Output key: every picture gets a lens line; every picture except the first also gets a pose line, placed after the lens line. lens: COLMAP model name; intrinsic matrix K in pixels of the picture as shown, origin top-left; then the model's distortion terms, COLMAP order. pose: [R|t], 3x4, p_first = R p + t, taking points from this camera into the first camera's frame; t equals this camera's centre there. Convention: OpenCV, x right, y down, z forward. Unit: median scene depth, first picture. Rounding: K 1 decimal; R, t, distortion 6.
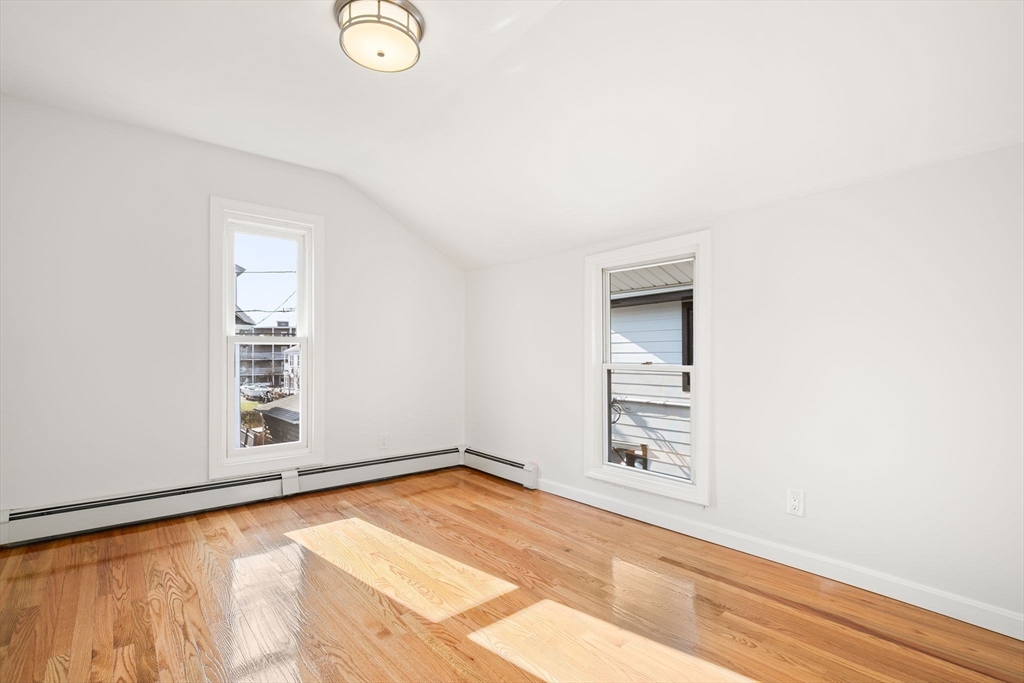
lens RADIAL K [[467.3, 0, 508.6], [0, 467.3, 348.6], [0, 0, 1]] dist [-0.002102, 0.000123]
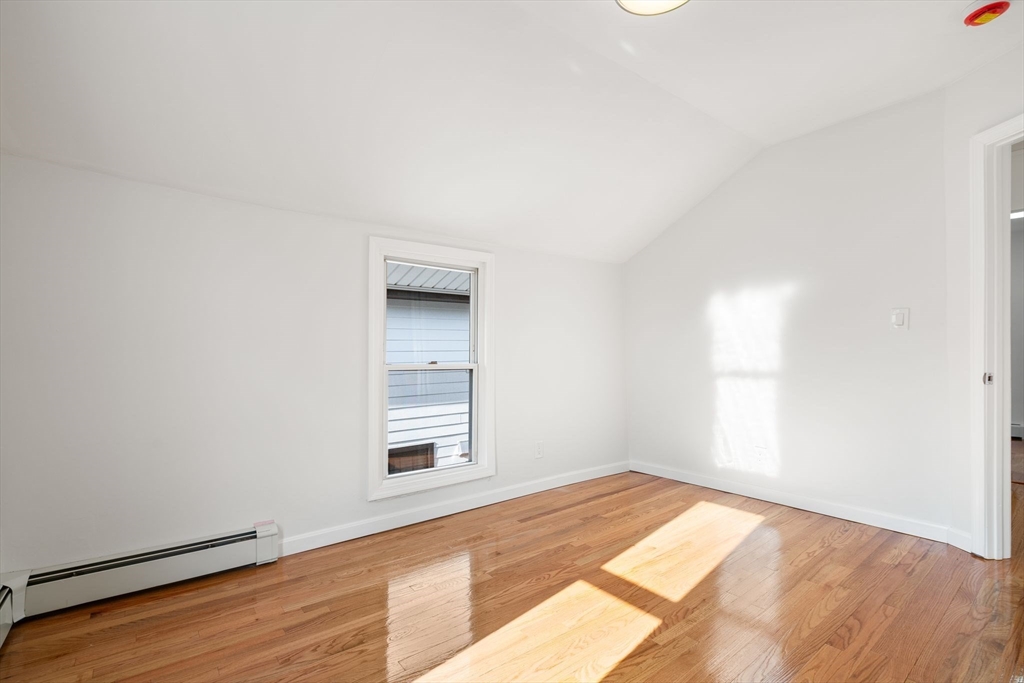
lens RADIAL K [[467.3, 0, 508.6], [0, 467.3, 348.6], [0, 0, 1]] dist [-0.002102, 0.000123]
pose [[0.042023, 0.016368, 0.998983, -0.837162], [-0.007271, 0.999844, -0.016076, 0.018180], [-0.999090, -0.006588, 0.042136, 0.919863]]
